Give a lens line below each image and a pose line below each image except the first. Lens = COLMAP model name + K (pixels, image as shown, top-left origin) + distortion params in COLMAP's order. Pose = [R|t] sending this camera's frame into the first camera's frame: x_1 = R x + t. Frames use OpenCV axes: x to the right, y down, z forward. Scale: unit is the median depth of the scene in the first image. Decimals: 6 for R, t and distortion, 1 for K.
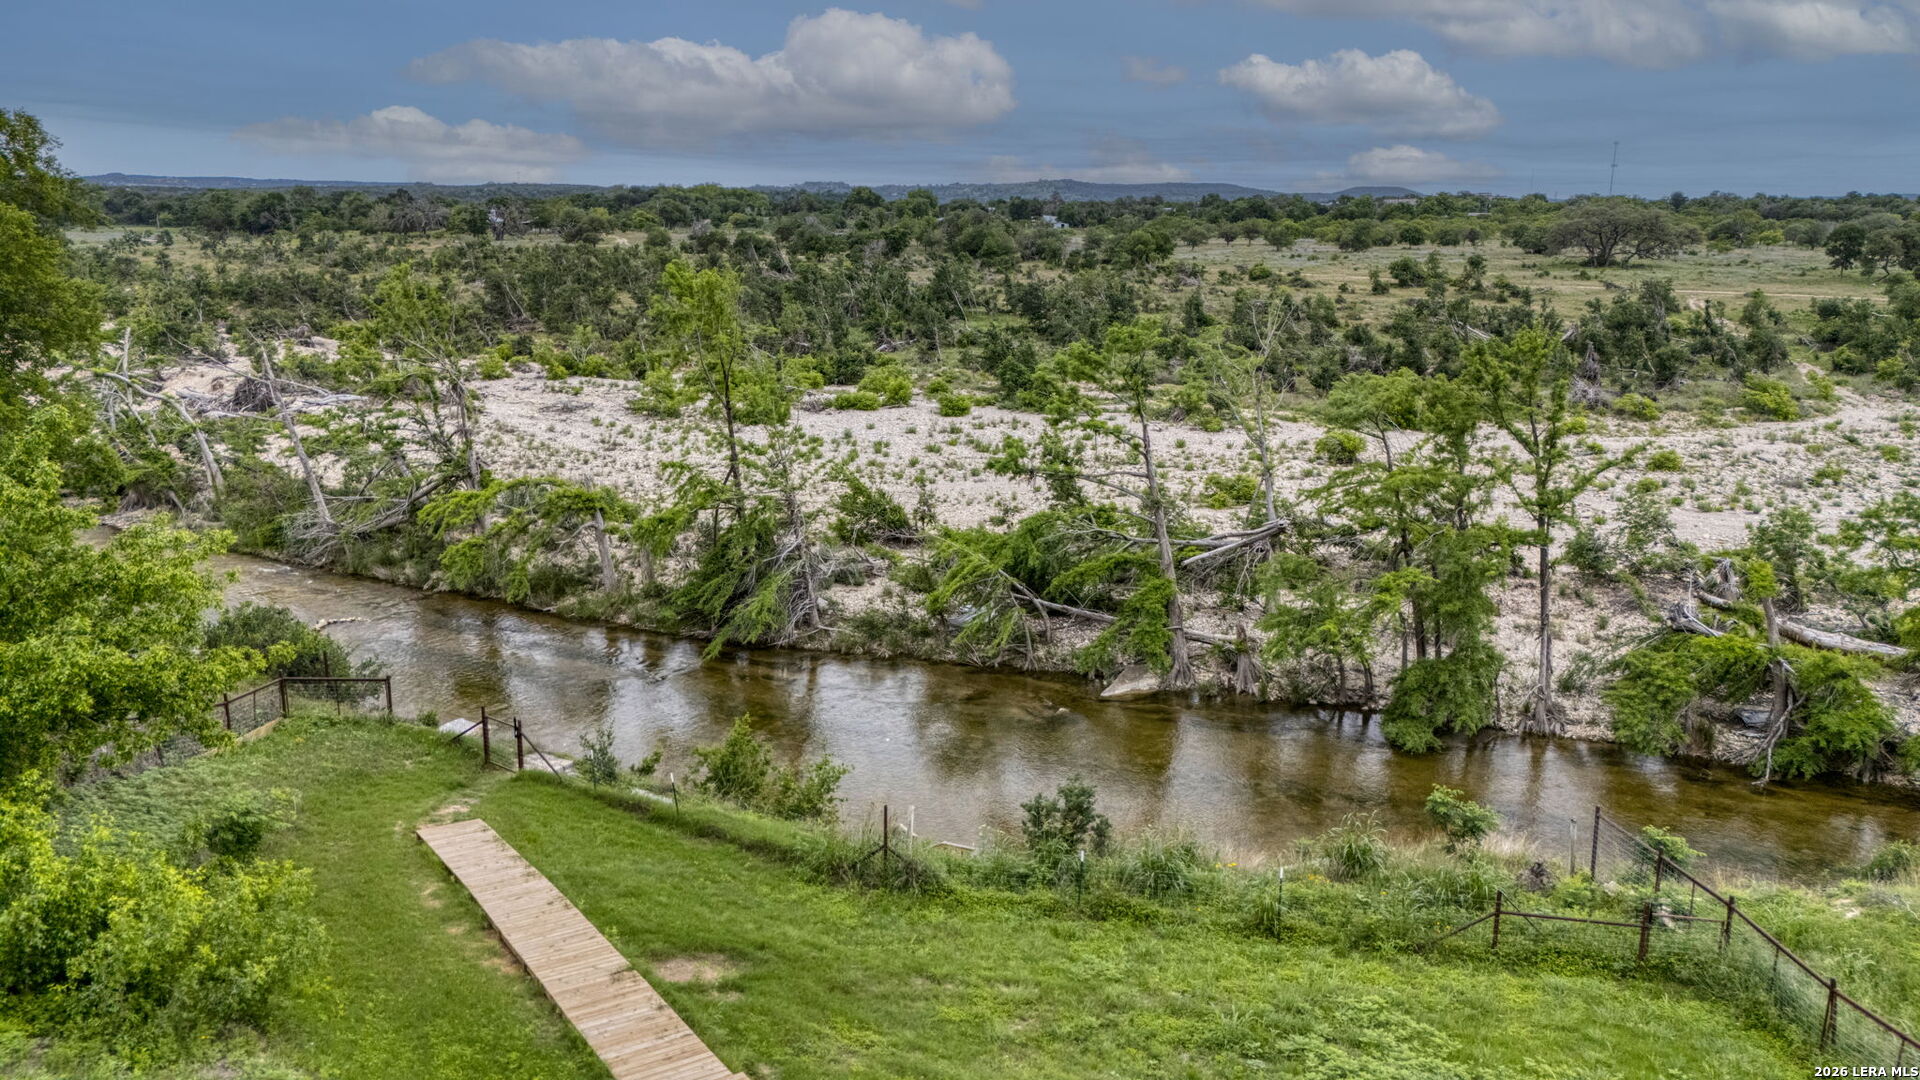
lens RADIAL K [[1400.2, 0, 979.4], [0, 1400.2, 537.3], [0, 0, 1]] dist [0.072370, -0.070236]
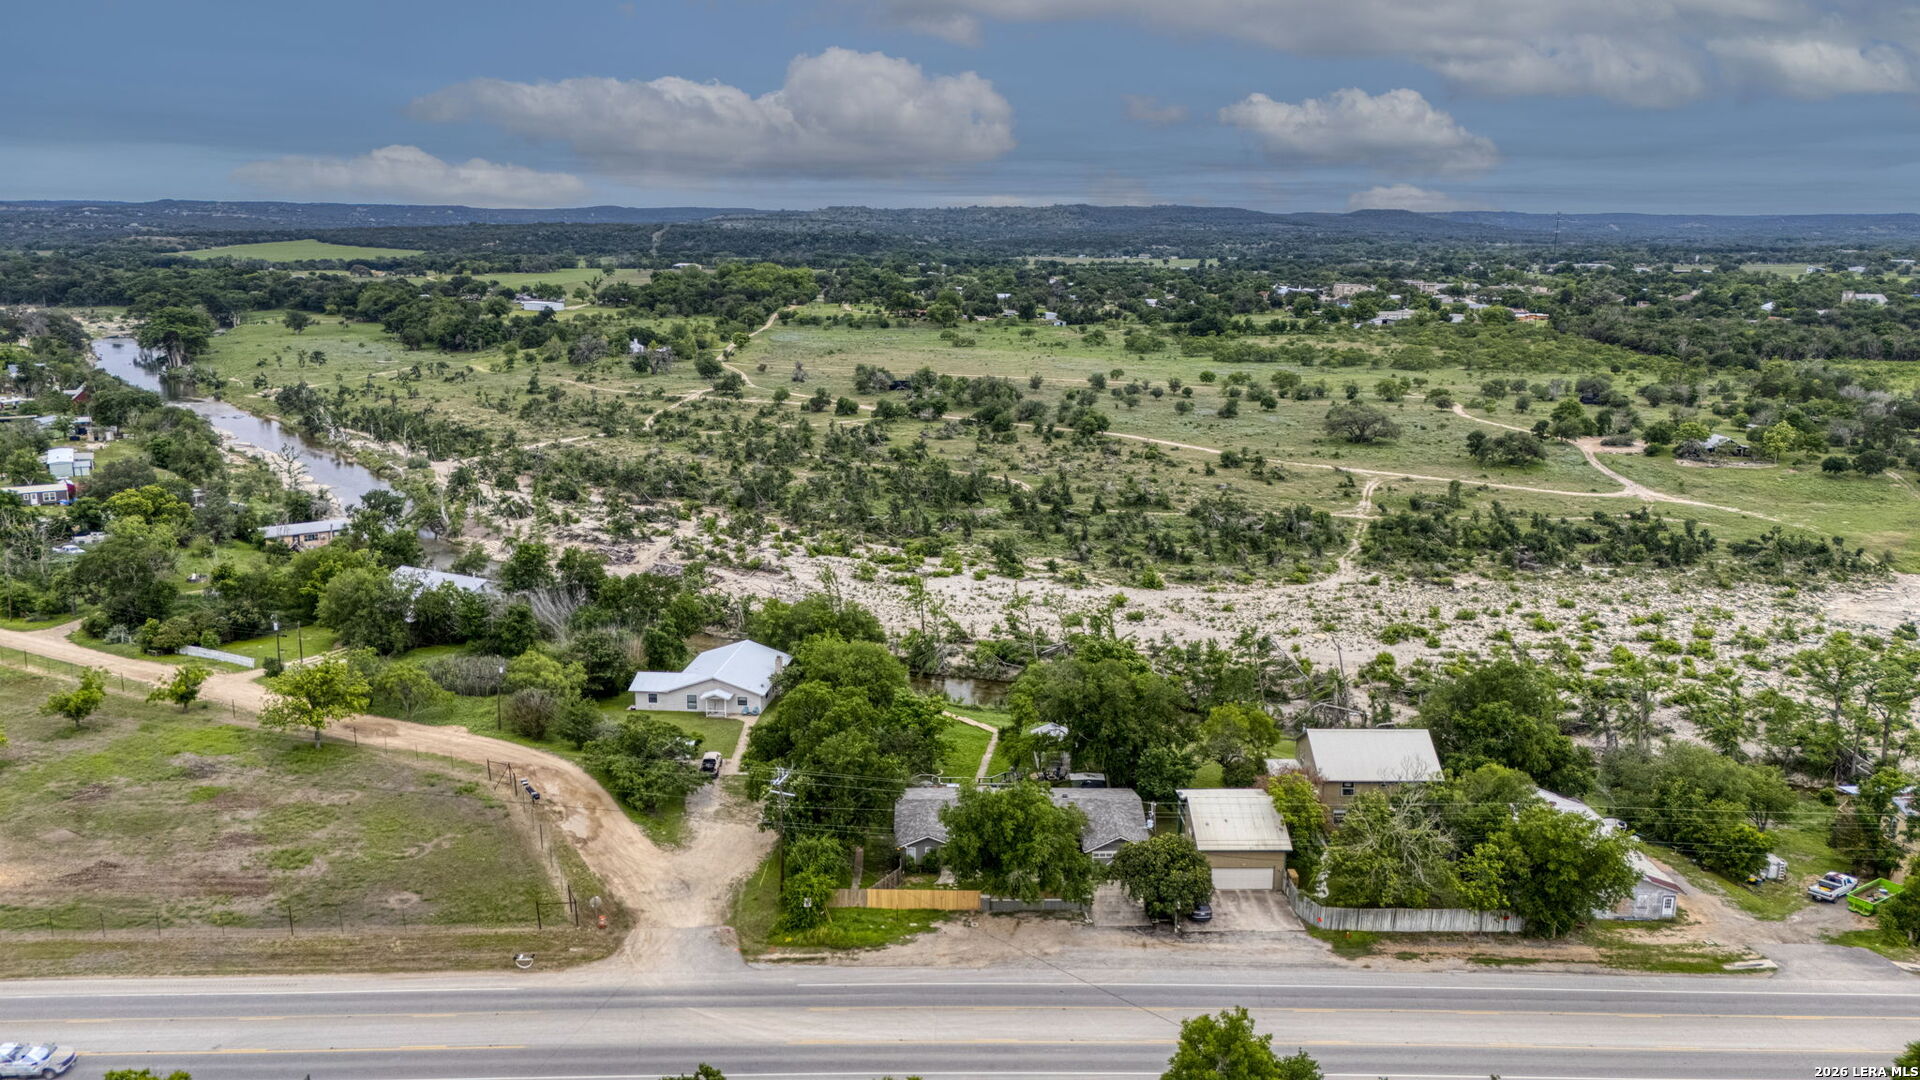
lens RADIAL K [[1400.2, 0, 962.1], [0, 1400.2, 547.4], [0, 0, 1]] dist [0.072370, -0.070236]
pose [[0.999669, -0.001262, -0.025709, 0.022501], [0.001309, 0.999998, 0.001780, -0.237014], [0.025707, -0.001813, 0.999668, -2.426611]]
